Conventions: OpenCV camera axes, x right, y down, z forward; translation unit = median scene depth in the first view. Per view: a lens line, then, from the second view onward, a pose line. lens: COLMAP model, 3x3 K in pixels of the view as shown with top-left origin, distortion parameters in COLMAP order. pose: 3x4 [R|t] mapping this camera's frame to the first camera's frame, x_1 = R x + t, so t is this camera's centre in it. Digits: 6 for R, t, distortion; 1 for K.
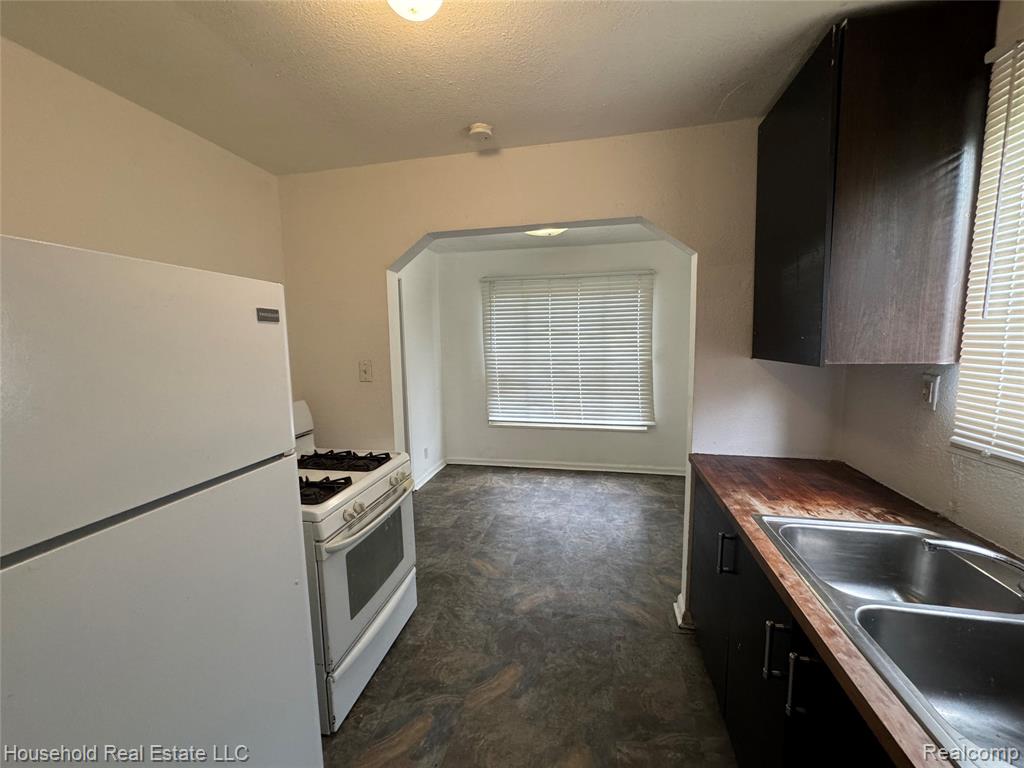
lens RADIAL K [[411.6, 0, 511.6], [0, 411.6, 382.0], [0, 0, 1]] dist [0.001264, 0.000020]
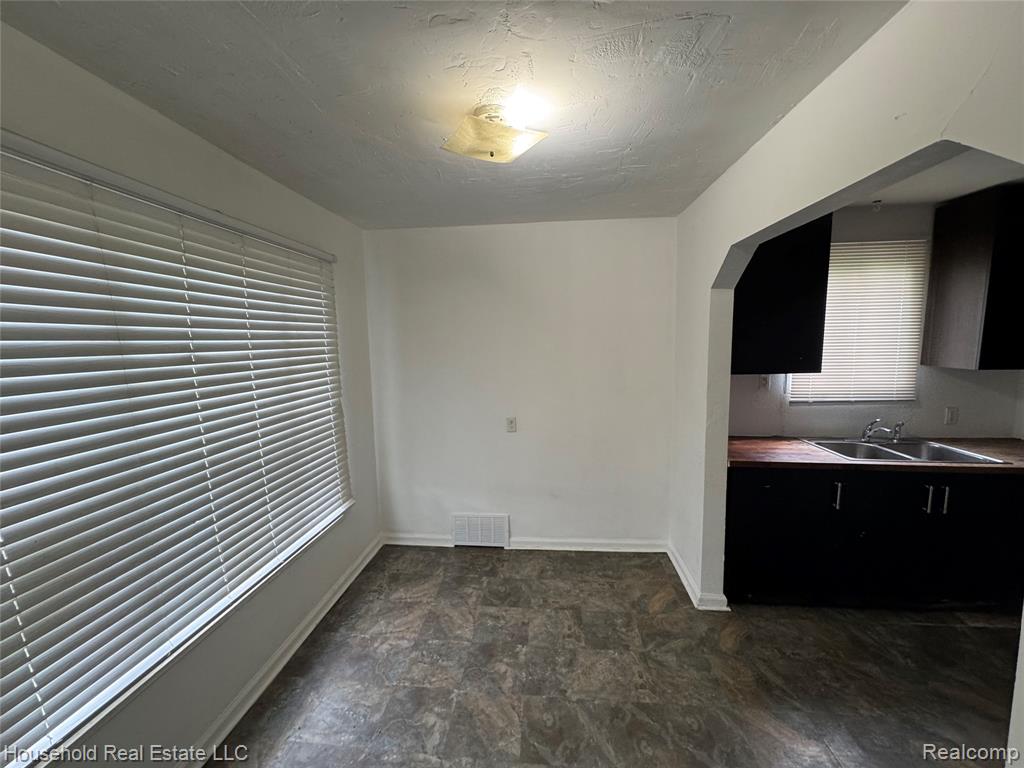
lens RADIAL K [[411.6, 0, 513.5], [0, 411.6, 385.1], [0, 0, 1]] dist [0.001264, 0.000020]
pose [[-0.112275, -0.092307, 0.989380, -0.305405], [0.126358, 0.986267, 0.106356, -0.114594], [-0.985610, 0.136957, -0.099070, 0.818732]]
